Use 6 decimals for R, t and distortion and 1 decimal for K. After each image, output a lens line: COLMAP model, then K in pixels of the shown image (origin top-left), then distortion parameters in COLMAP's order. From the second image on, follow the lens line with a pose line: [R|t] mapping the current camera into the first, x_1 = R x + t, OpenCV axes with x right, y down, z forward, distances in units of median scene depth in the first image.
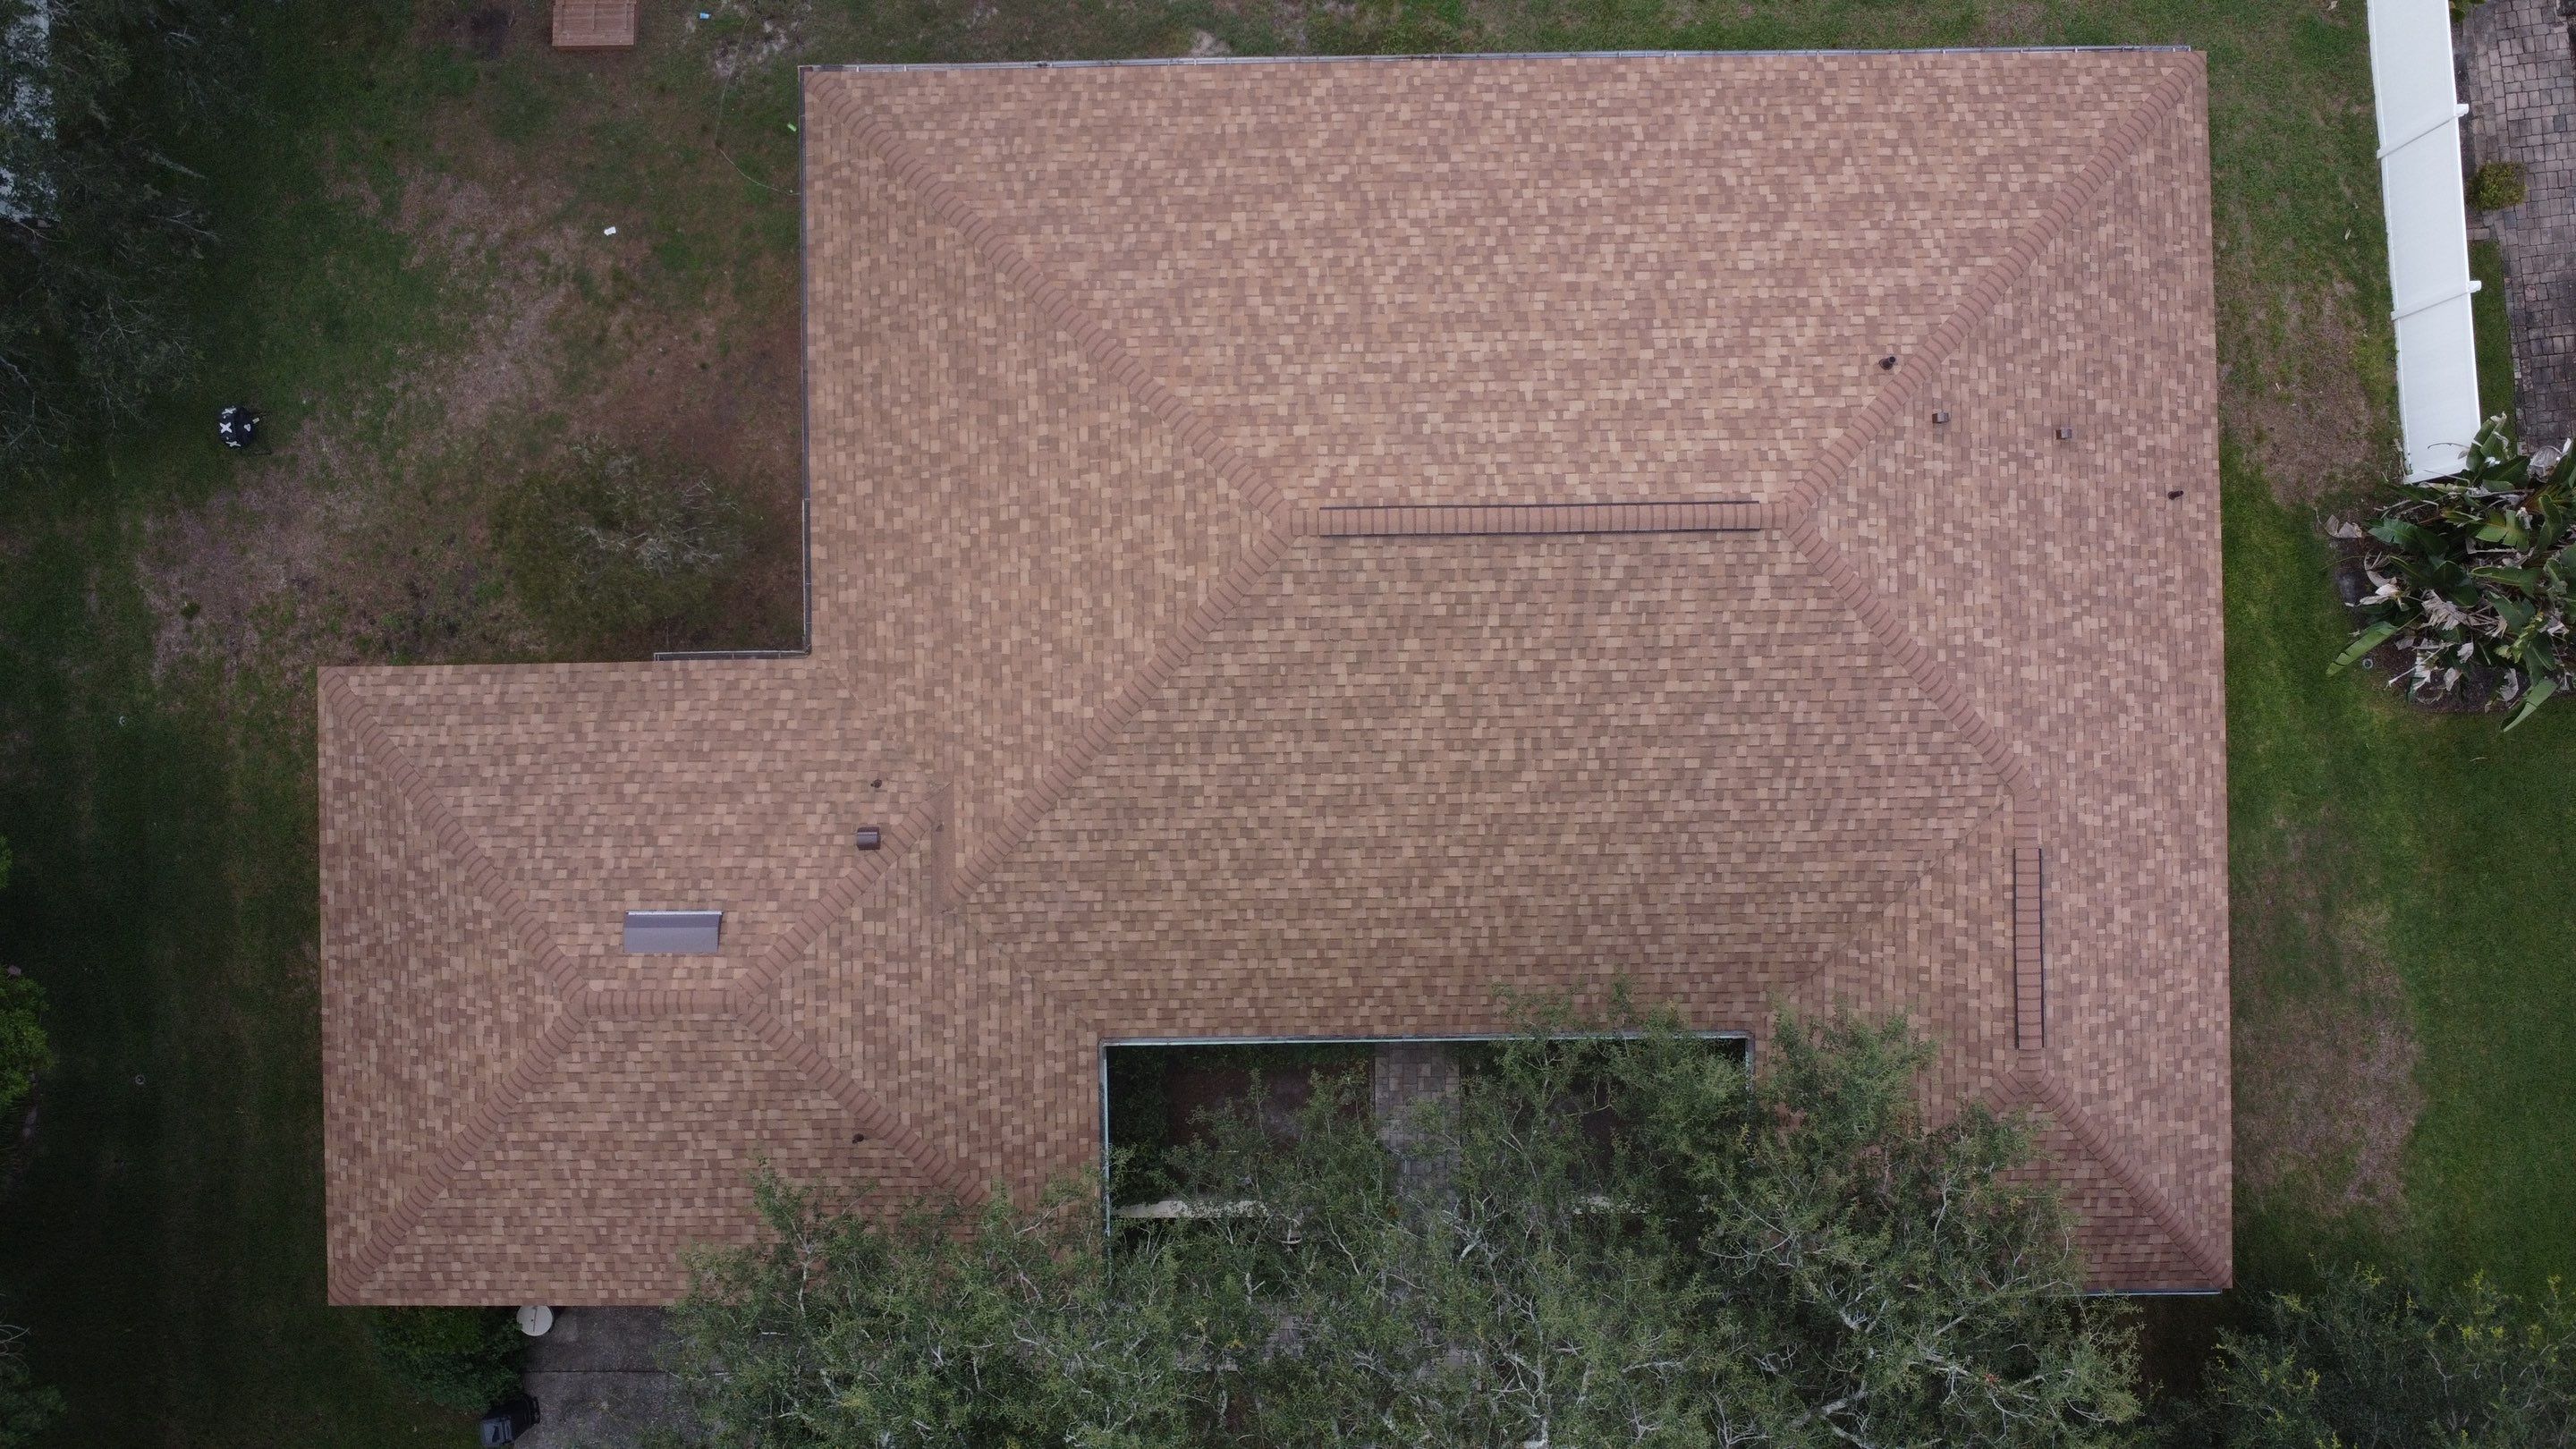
lens RADIAL K [[1866.2, 0, 1281.2], [0, 1866.2, 720.6], [0, 0, 1]] dist [-0.023739, -0.019047]
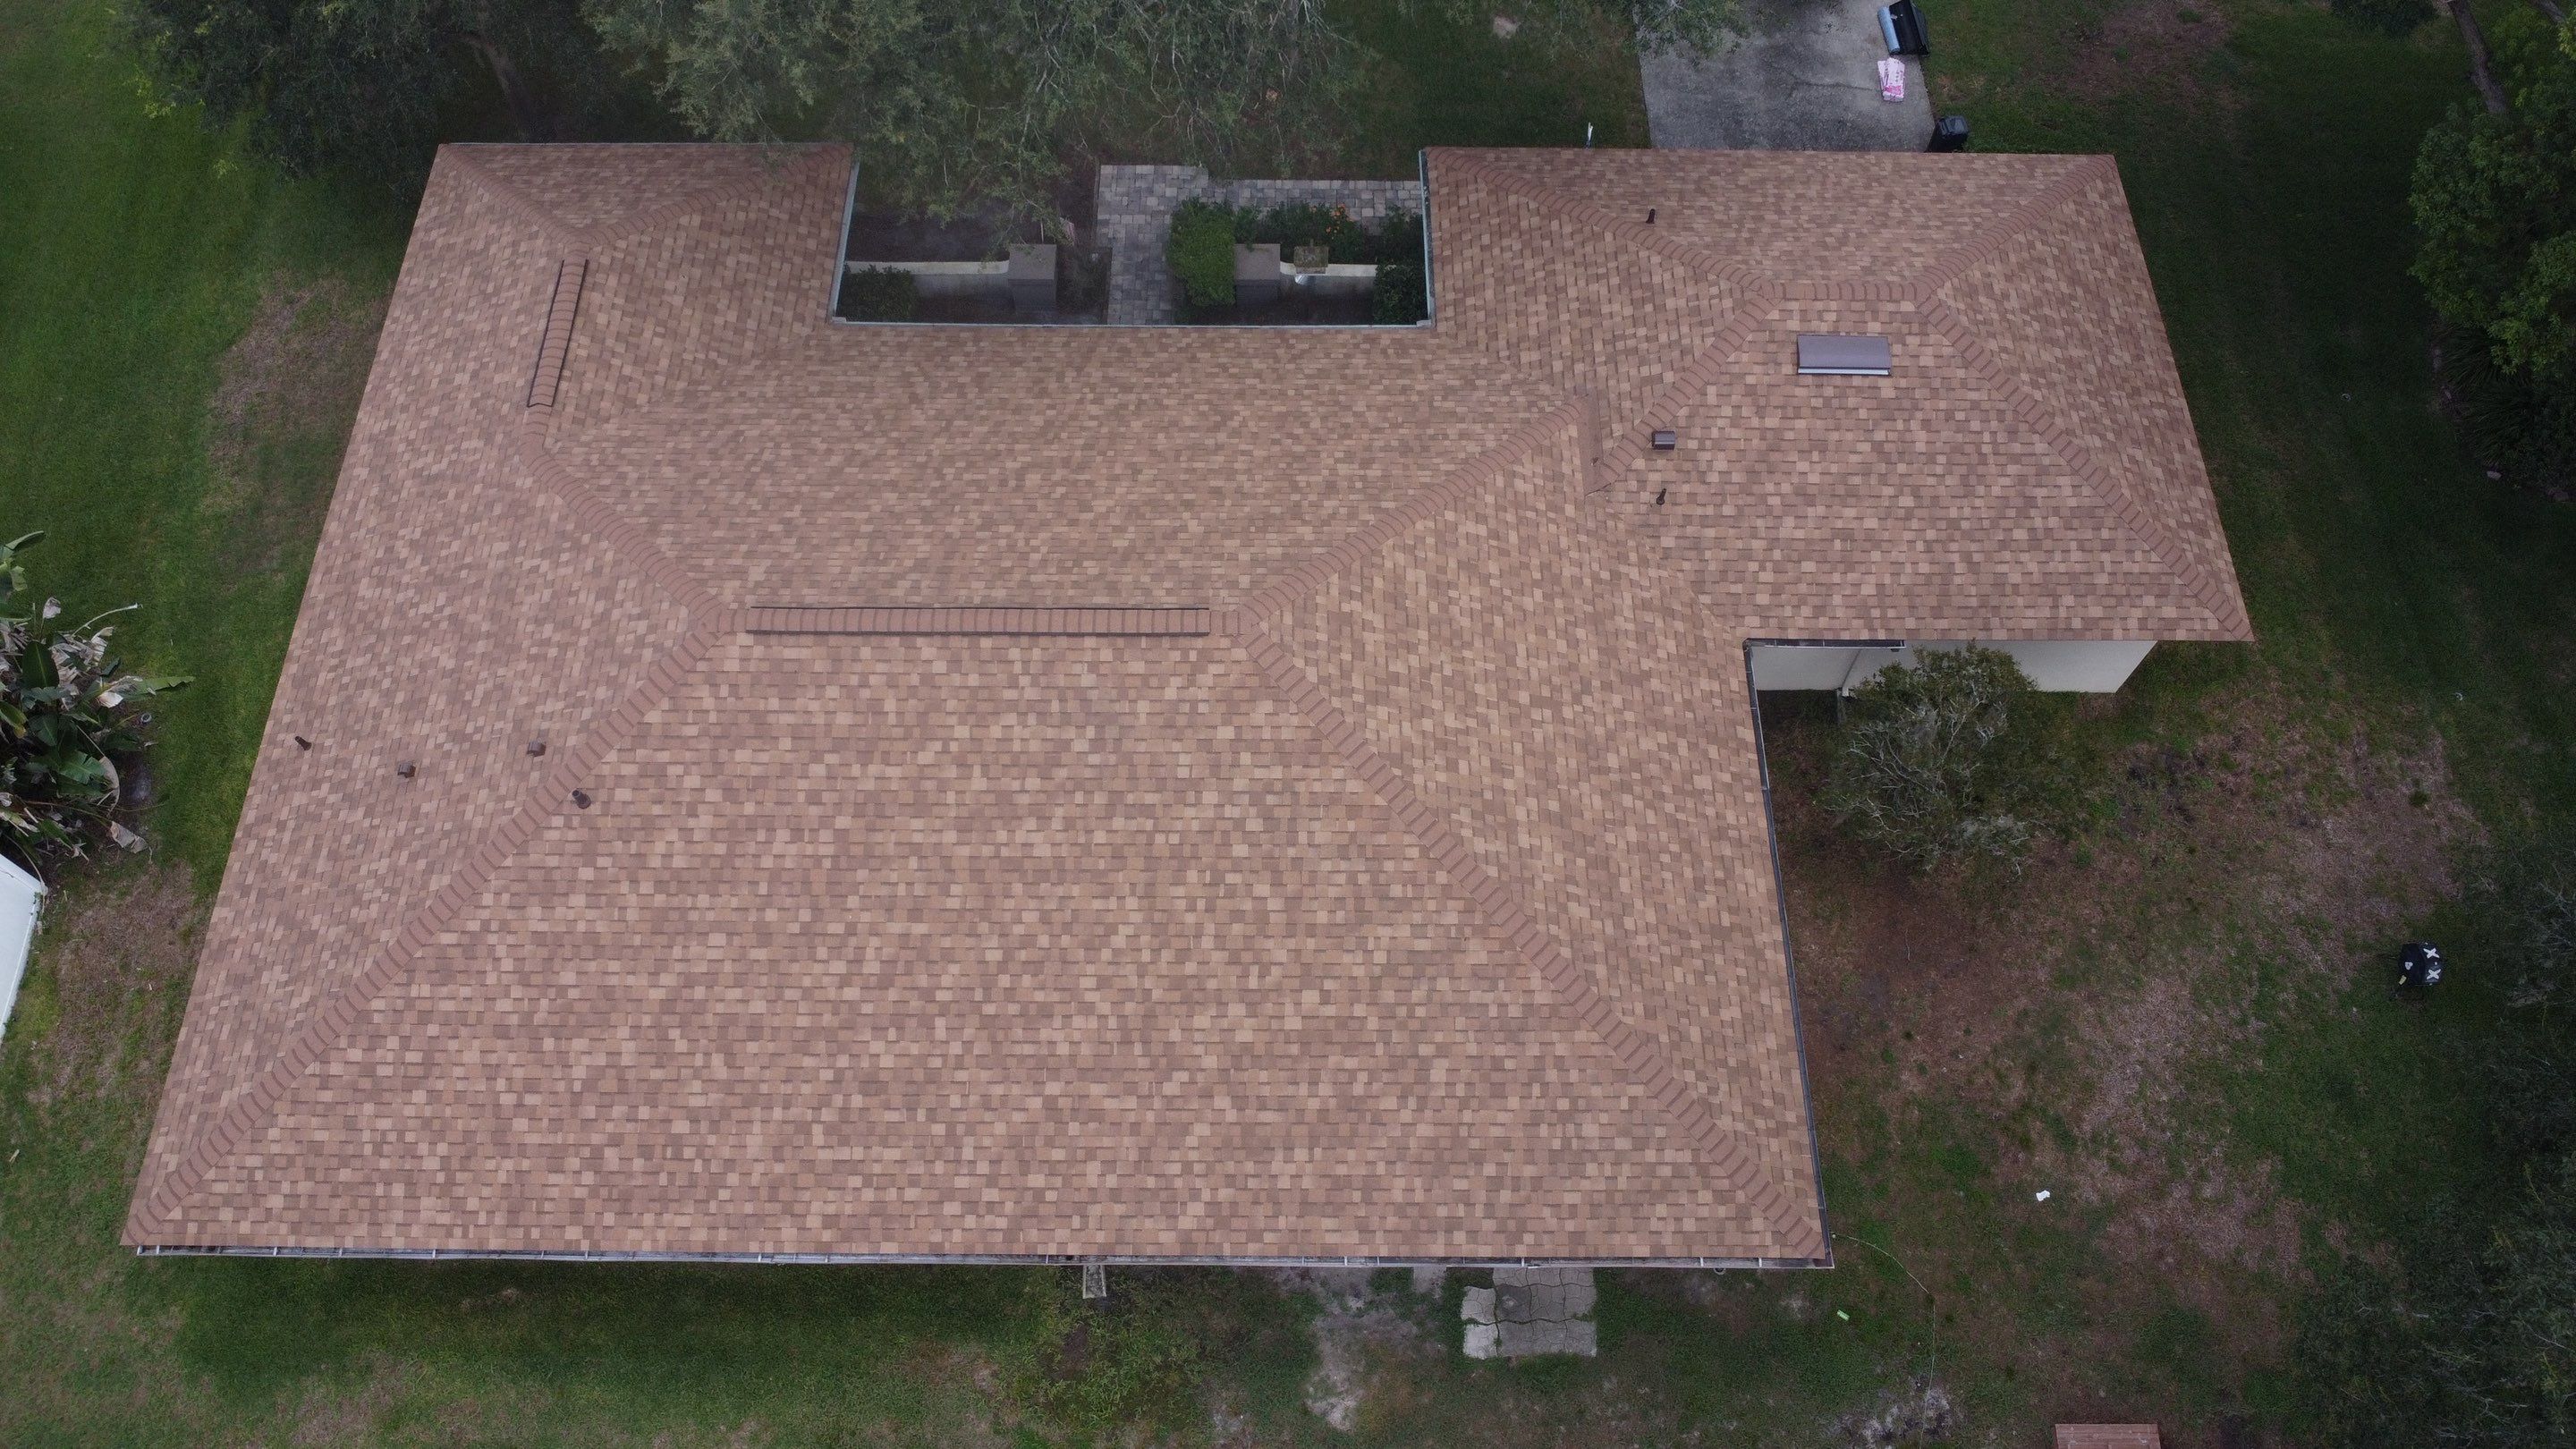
lens RADIAL K [[1866.2, 0, 1279.7], [0, 1866.2, 722.6], [0, 0, 1]] dist [-0.023739, -0.019047]
pose [[-0.999811, -0.010827, 0.016153, -0.028840], [0.017276, -0.875860, 0.482256, -0.560152], [0.008927, 0.482444, 0.875882, 0.175775]]
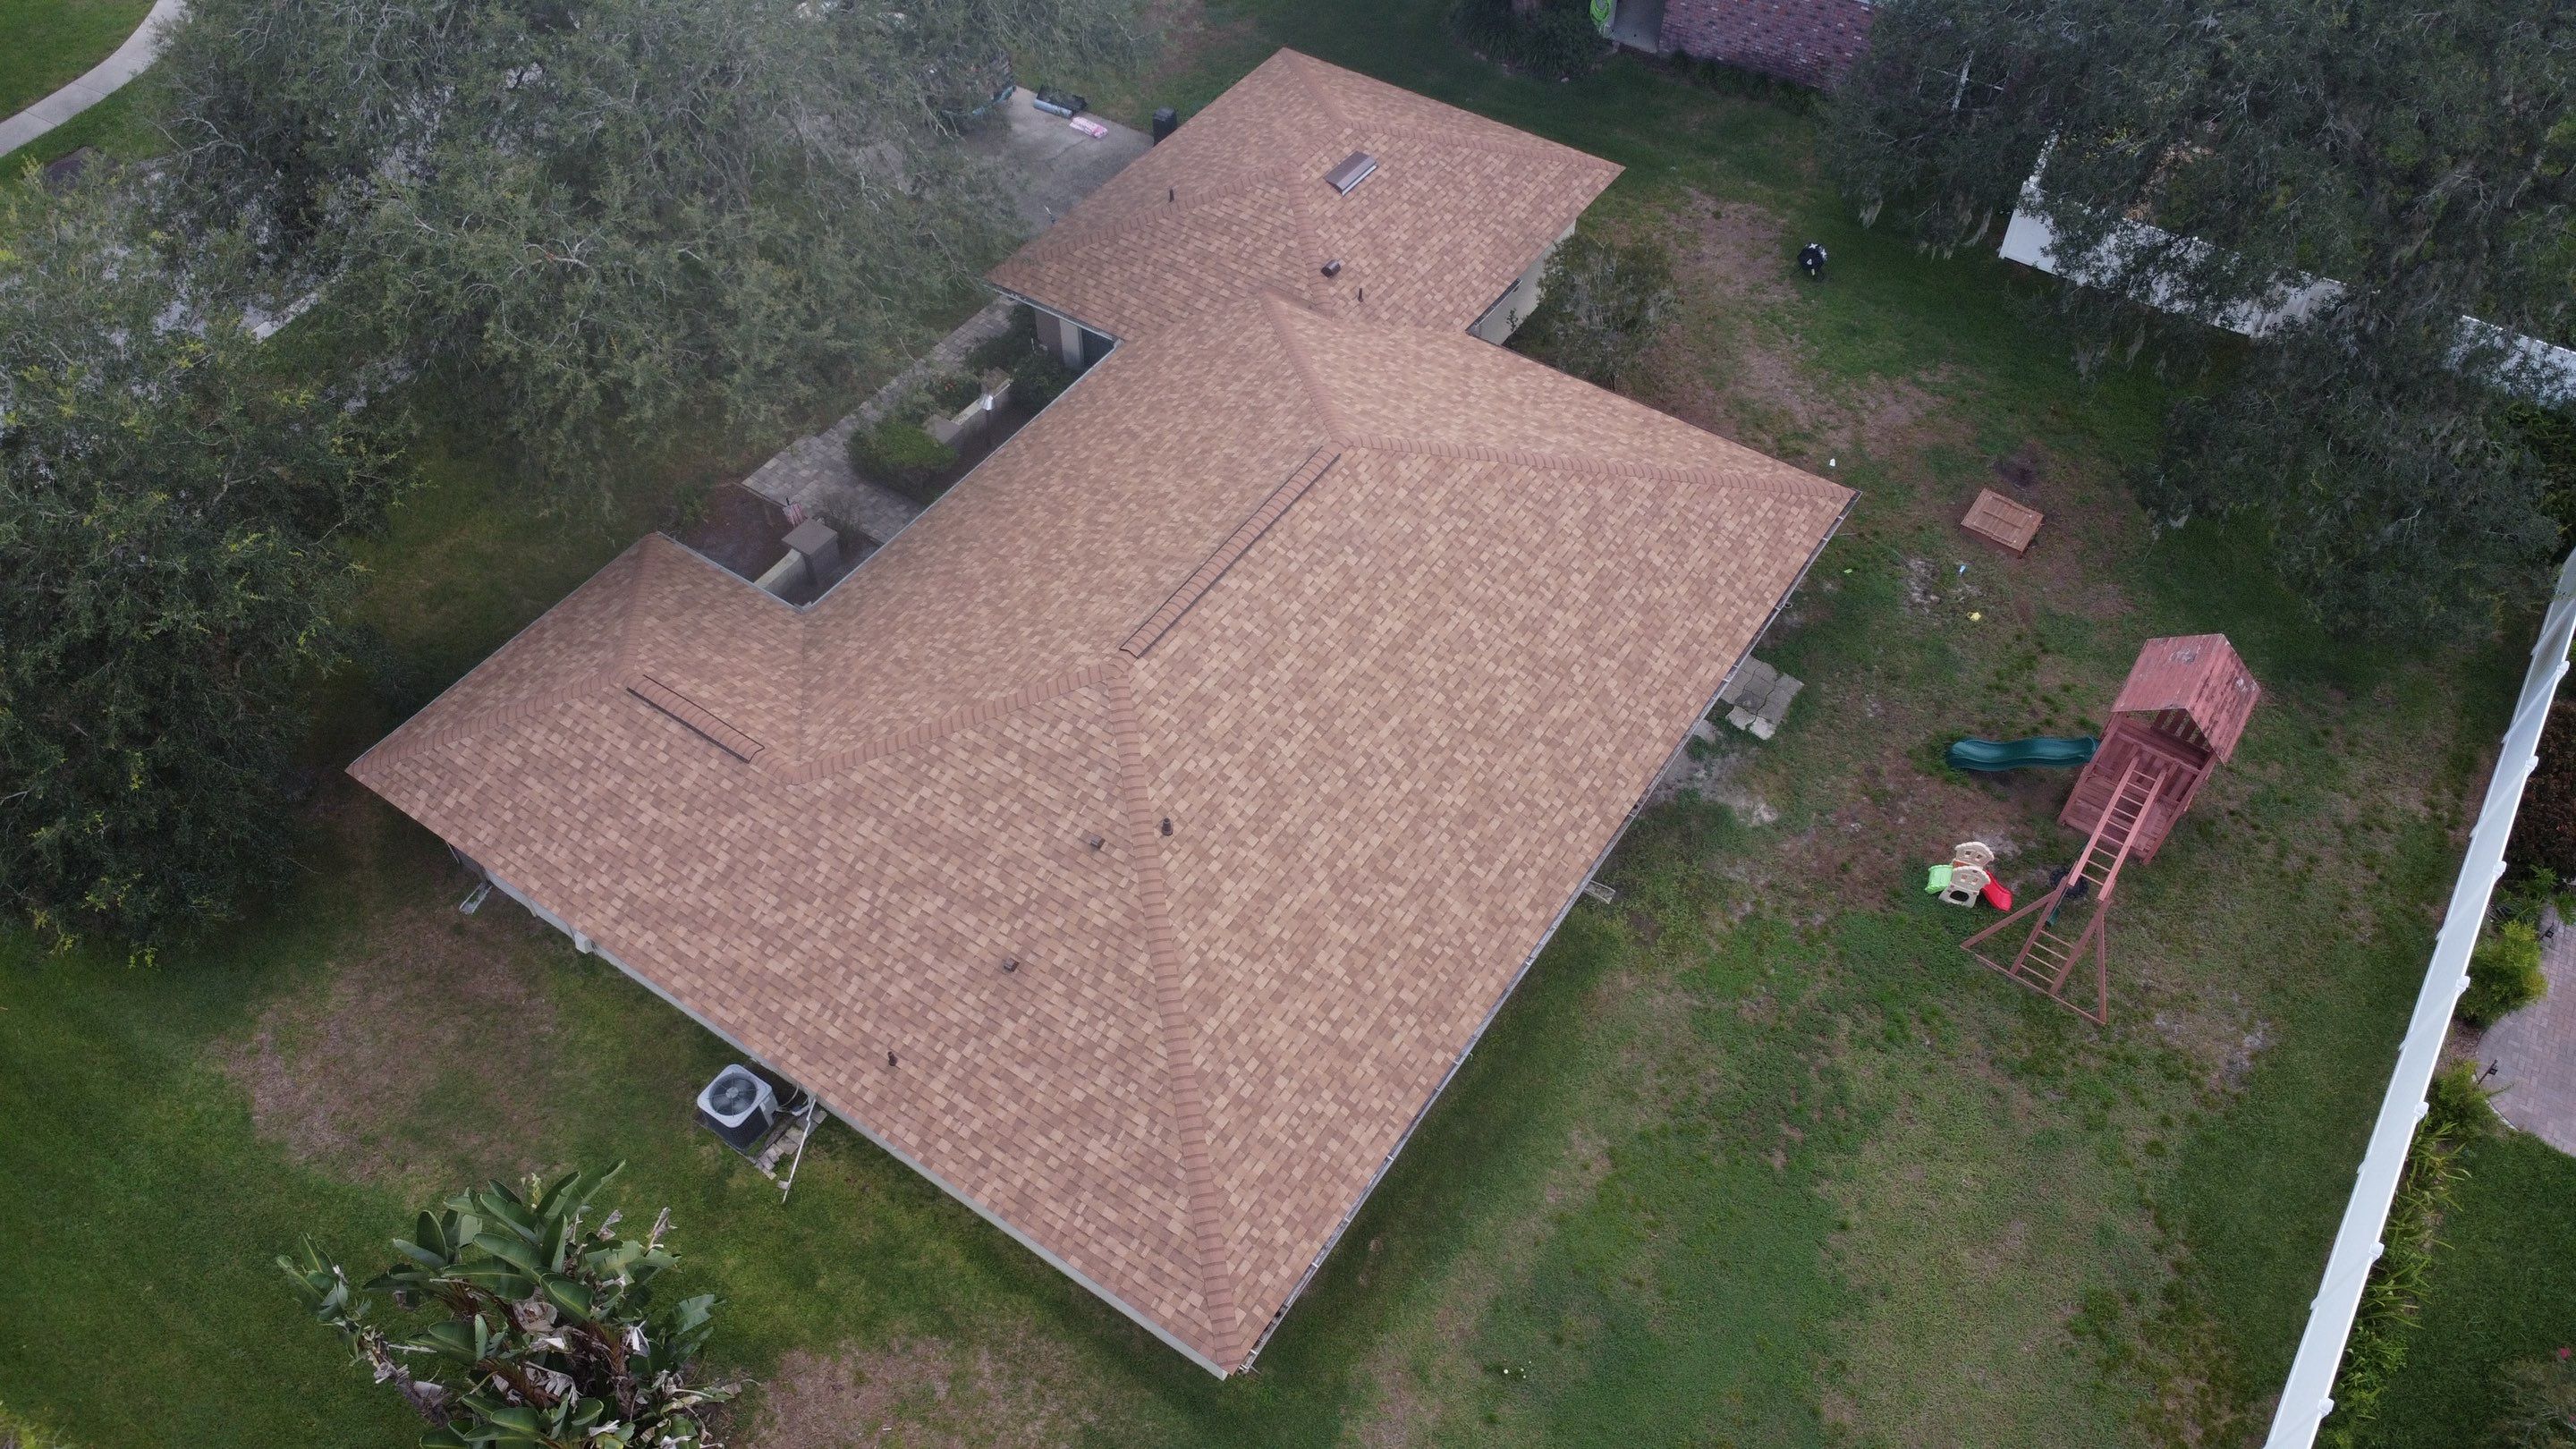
lens RADIAL K [[1866.2, 0, 1279.4], [0, 1866.2, 724.6], [0, 0, 1]] dist [-0.023739, -0.019047]
pose [[-0.573191, 0.630316, -0.523597, 0.780441], [-0.819265, -0.428305, 0.381261, -0.604759], [0.016056, 0.647500, 0.761897, 0.115807]]
